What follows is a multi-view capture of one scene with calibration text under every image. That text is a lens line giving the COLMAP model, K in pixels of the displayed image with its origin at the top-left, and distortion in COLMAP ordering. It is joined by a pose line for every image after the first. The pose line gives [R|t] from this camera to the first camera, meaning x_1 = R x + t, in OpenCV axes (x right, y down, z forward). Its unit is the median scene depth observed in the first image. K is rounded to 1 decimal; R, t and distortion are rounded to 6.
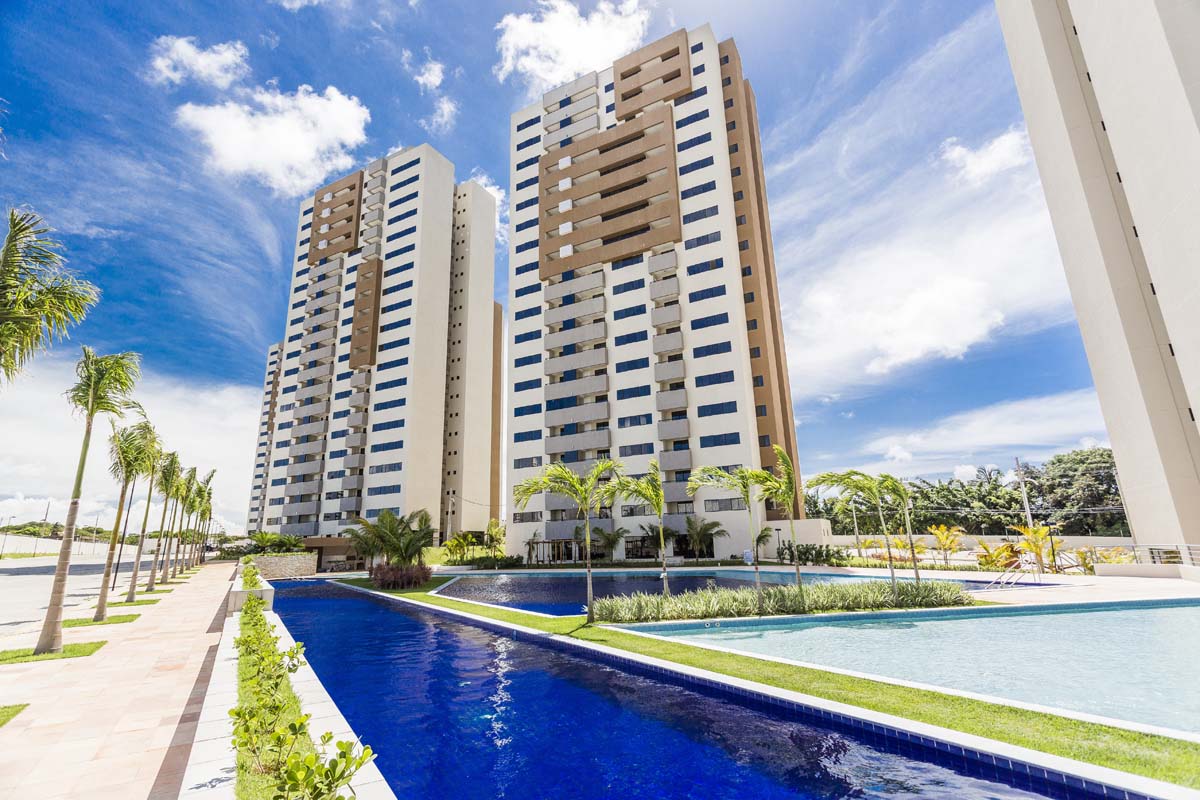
lens RADIAL K [[558.9, 0, 600.0], [0, 558.9, 400.0], [0, 0, 1]] dist [0.002250, 0.000321]
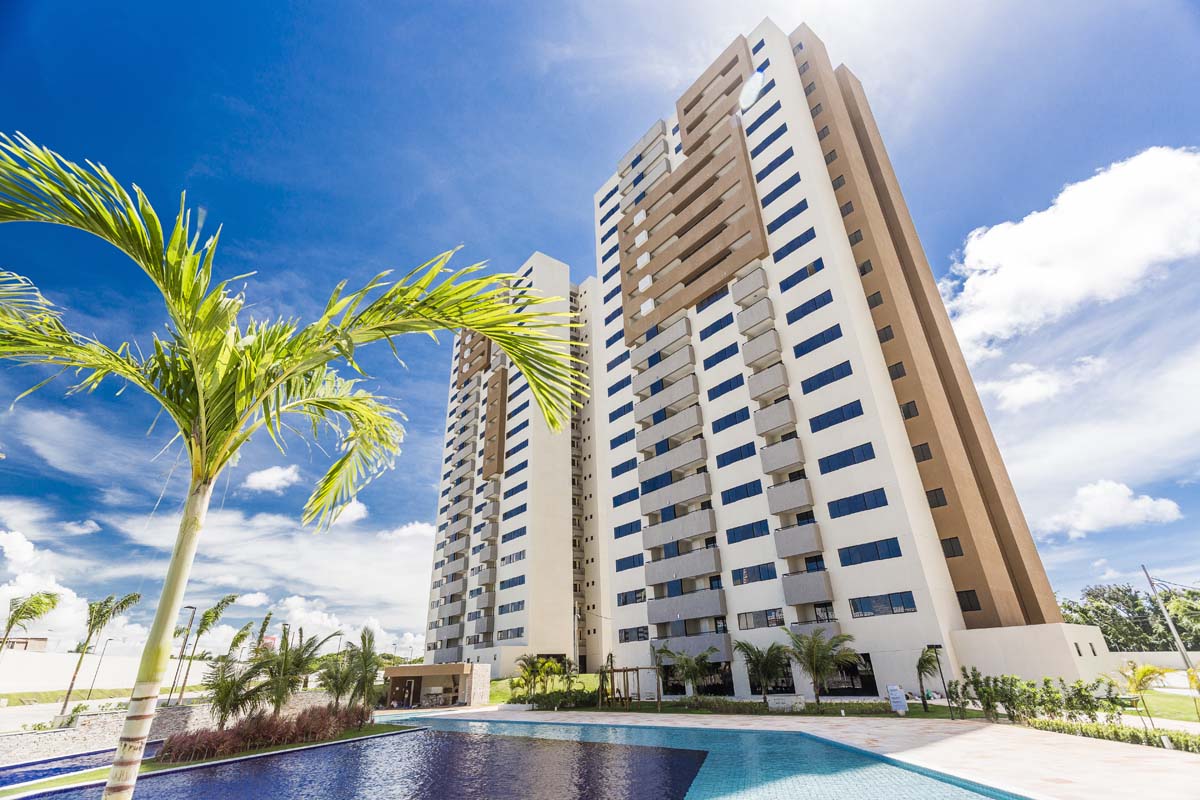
lens RADIAL K [[558.9, 0, 600.0], [0, 558.9, 400.0], [0, 0, 1]] dist [0.002250, 0.000321]
pose [[0.919056, -0.176986, -0.352152, 0.149210], [0.106596, 0.971824, -0.210226, 0.046680], [0.379437, 0.155671, 0.912027, 0.202950]]
